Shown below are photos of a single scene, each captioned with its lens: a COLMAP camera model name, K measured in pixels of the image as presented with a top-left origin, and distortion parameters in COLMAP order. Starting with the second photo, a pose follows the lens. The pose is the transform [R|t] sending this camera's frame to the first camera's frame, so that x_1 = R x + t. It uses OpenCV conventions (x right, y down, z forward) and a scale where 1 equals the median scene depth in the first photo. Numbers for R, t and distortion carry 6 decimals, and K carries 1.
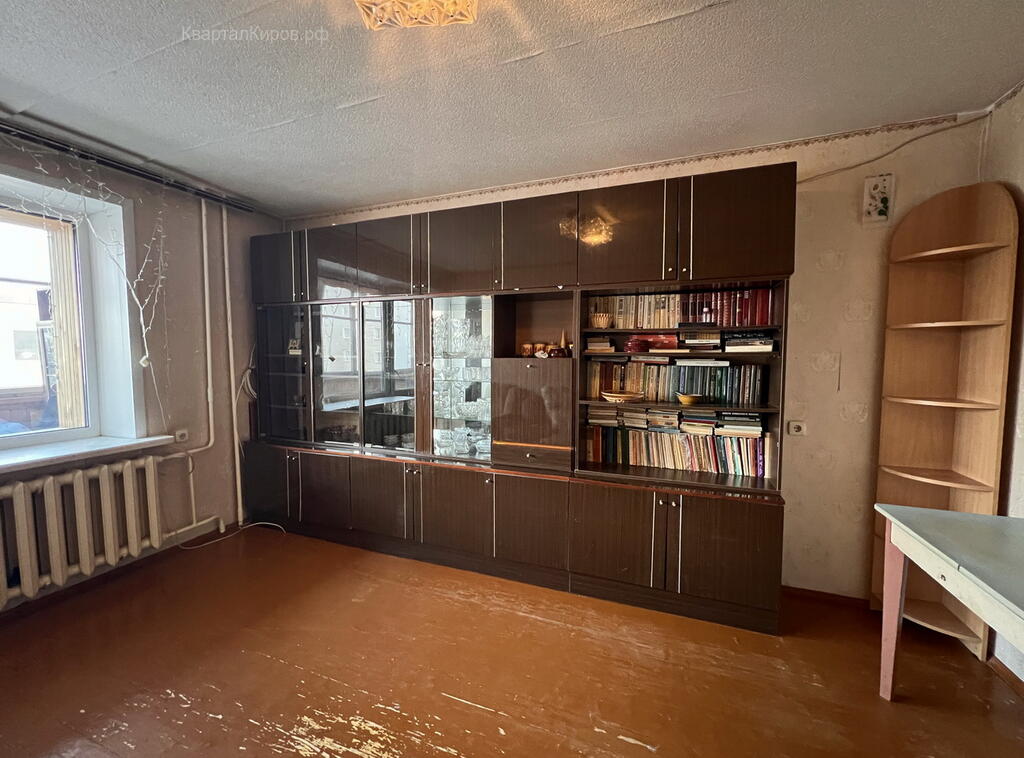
lens RADIAL K [[422.9, 0, 512.0], [0, 422.9, 379.0], [0, 0, 1]] dist [0.000759, 0.000328]
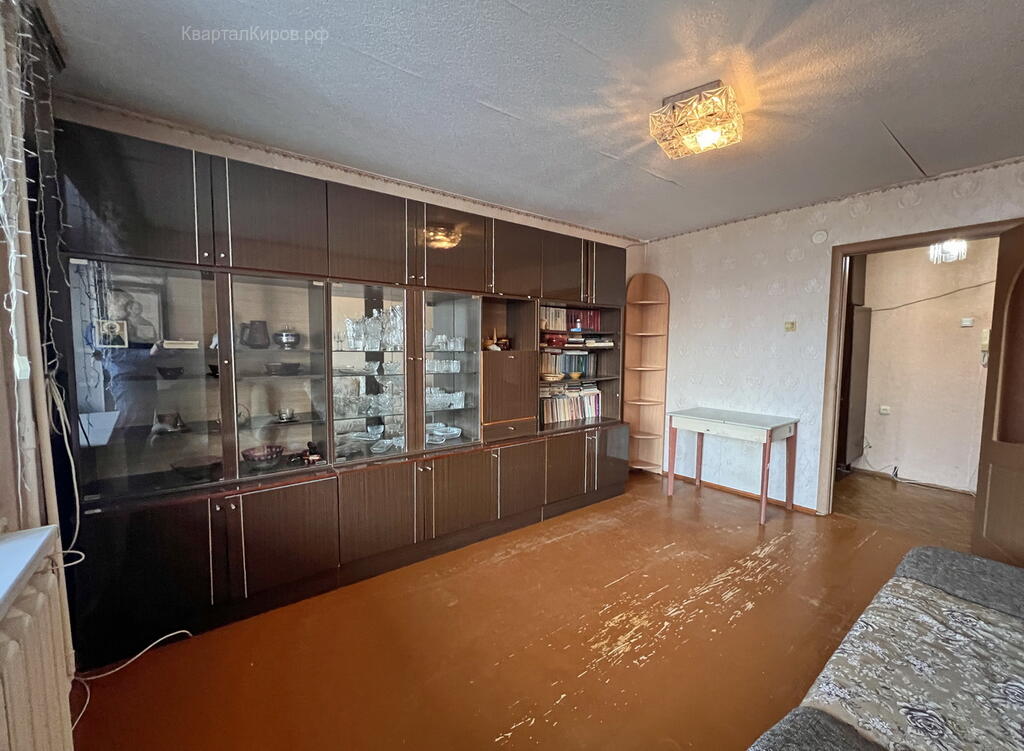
lens RADIAL K [[423.7, 0, 507.9], [0, 423.7, 376.1], [0, 0, 1]] dist [-0.002005, -0.000148]
pose [[0.520910, -0.064116, 0.851201, -1.034945], [0.044601, 0.997857, 0.047869, -0.036109], [-0.852446, 0.013029, 0.522653, 0.356576]]
